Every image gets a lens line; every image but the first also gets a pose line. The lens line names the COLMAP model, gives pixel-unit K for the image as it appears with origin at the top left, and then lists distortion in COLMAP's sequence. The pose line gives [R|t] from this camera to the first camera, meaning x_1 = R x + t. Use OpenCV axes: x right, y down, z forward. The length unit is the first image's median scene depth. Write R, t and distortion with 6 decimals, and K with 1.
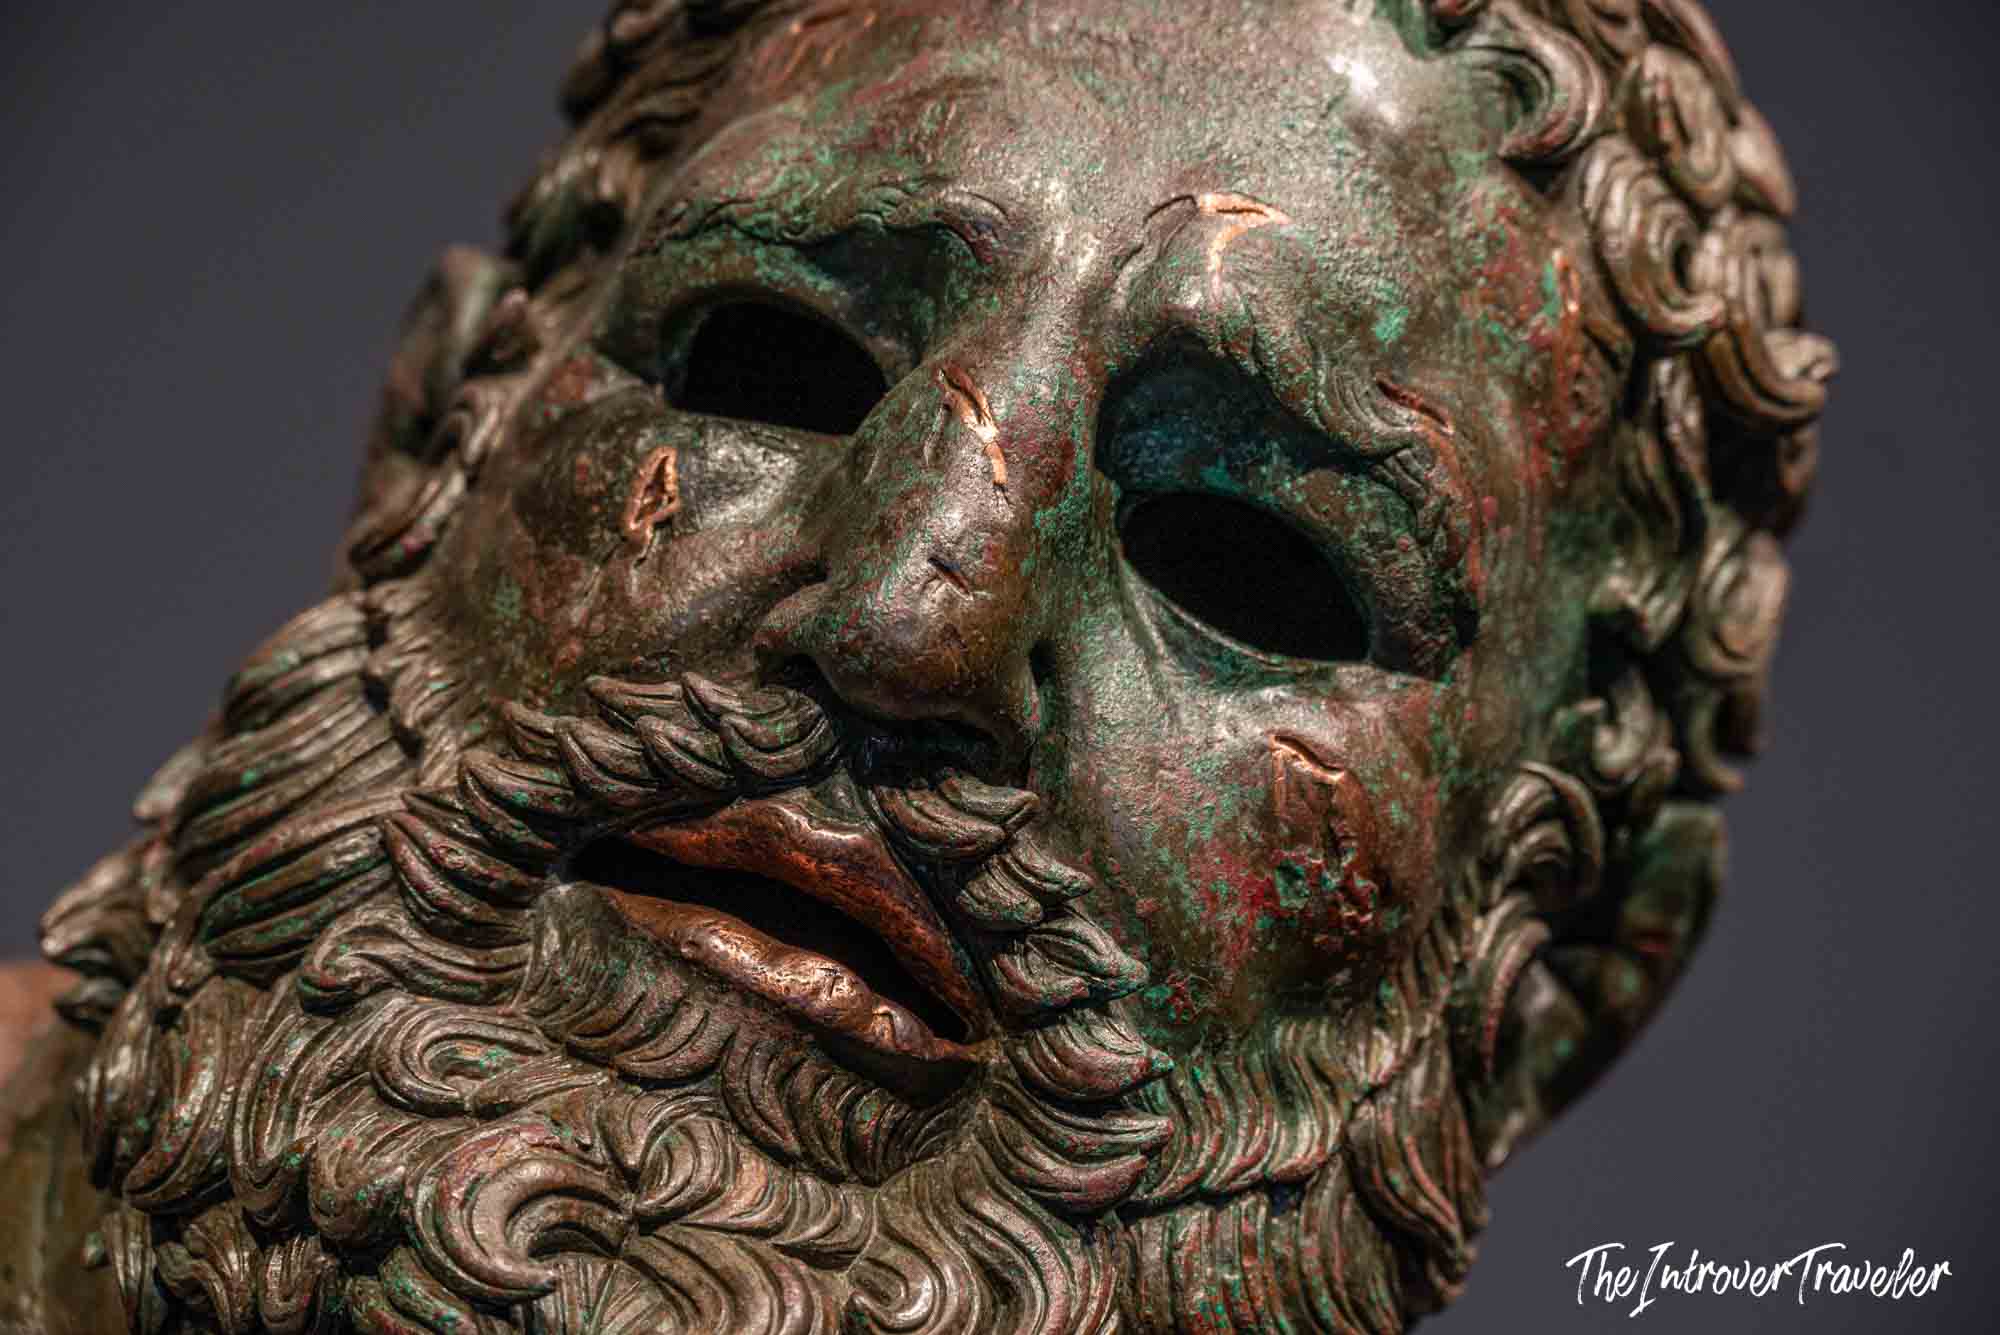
lens RADIAL K [[5776.2, 0, 999.0], [0, 5776.2, 674.9], [0, 0, 1]] dist [-0.048863, 0.000000]
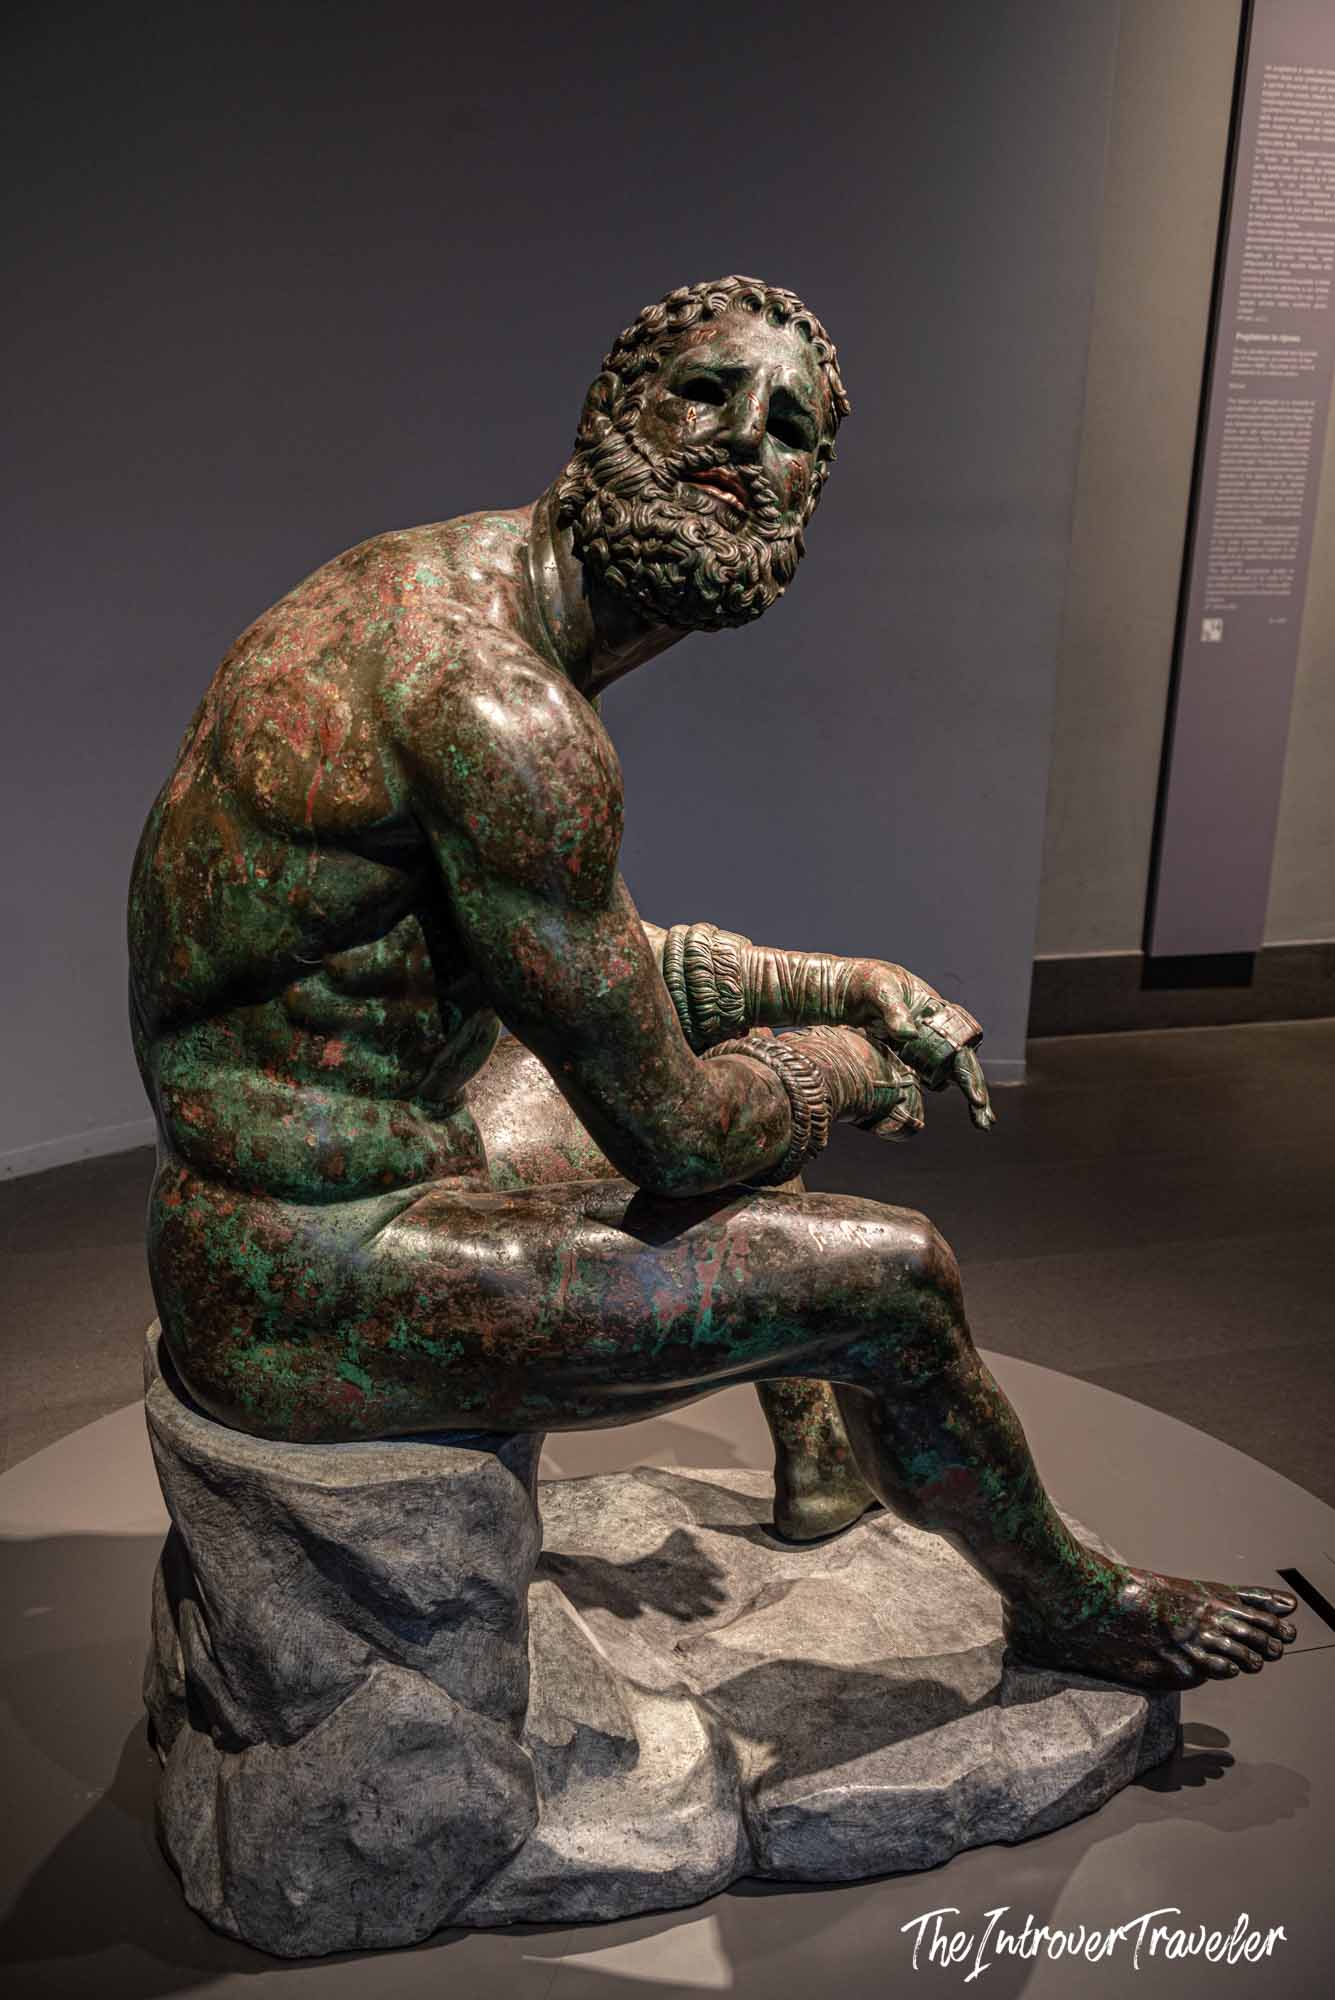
lens RADIAL K [[1929.2, 0, 672.0], [0, 1929.2, 999.2], [0, 0, 1]] dist [-0.019797, 0.000000]
pose [[0.940103, -0.057647, 0.335982, -0.763235], [-0.009998, 0.980511, 0.196208, 0.165906], [-0.340745, -0.187815, 0.921205, -0.889299]]
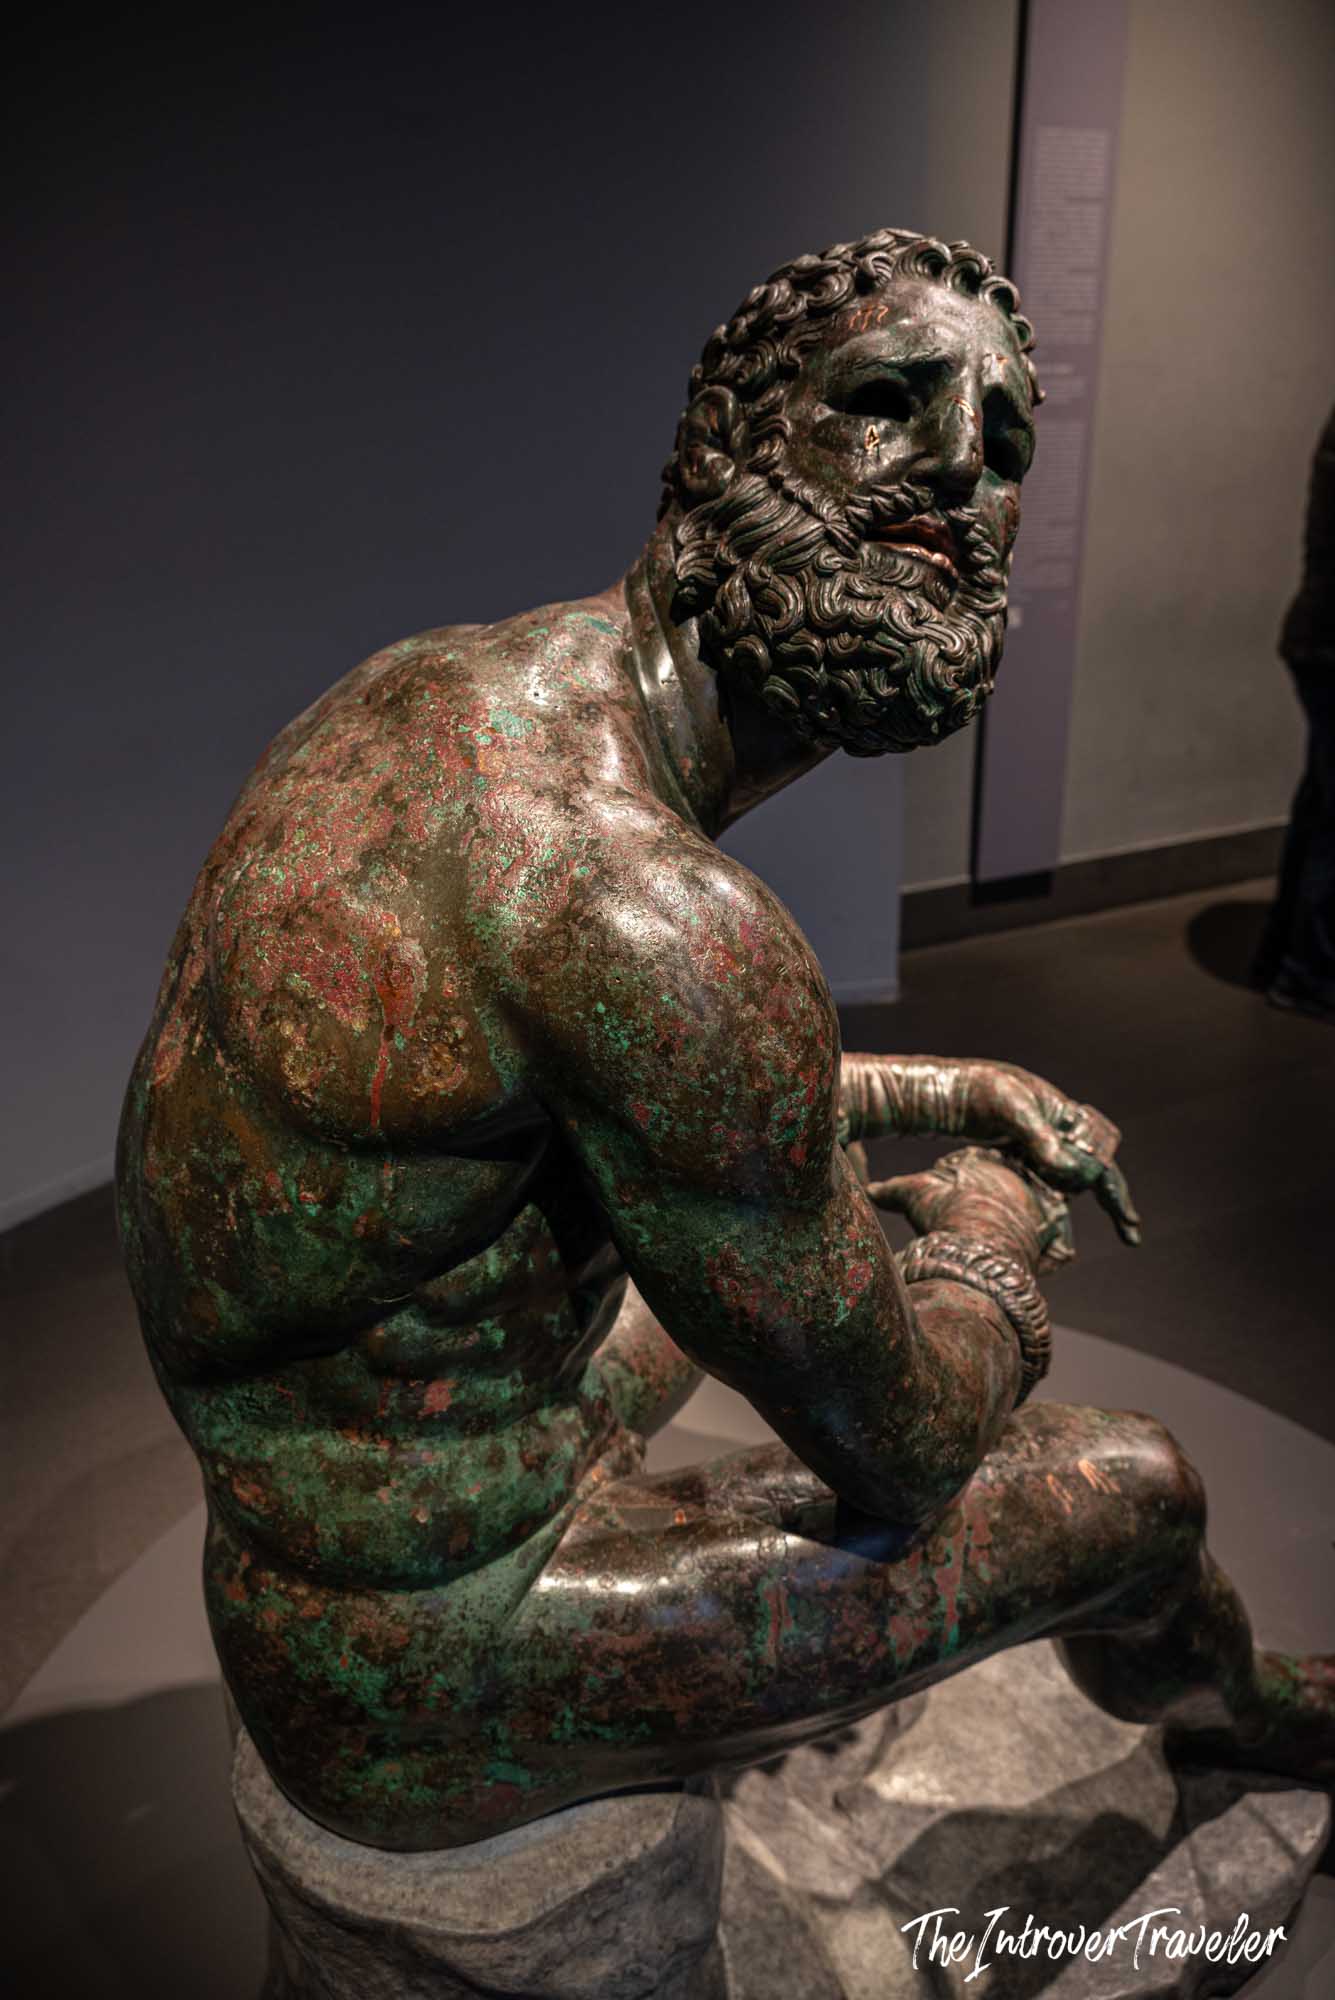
lens RADIAL K [[1307.0, 0, 664.7], [0, 1307.0, 1000.8], [0, 0, 1]] dist [-0.014273, 0.000394]
pose [[0.895208, -0.186627, 0.404689, -0.611449], [0.069550, 0.955470, 0.286776, 0.070379], [-0.440188, -0.228578, 0.868324, 0.211672]]
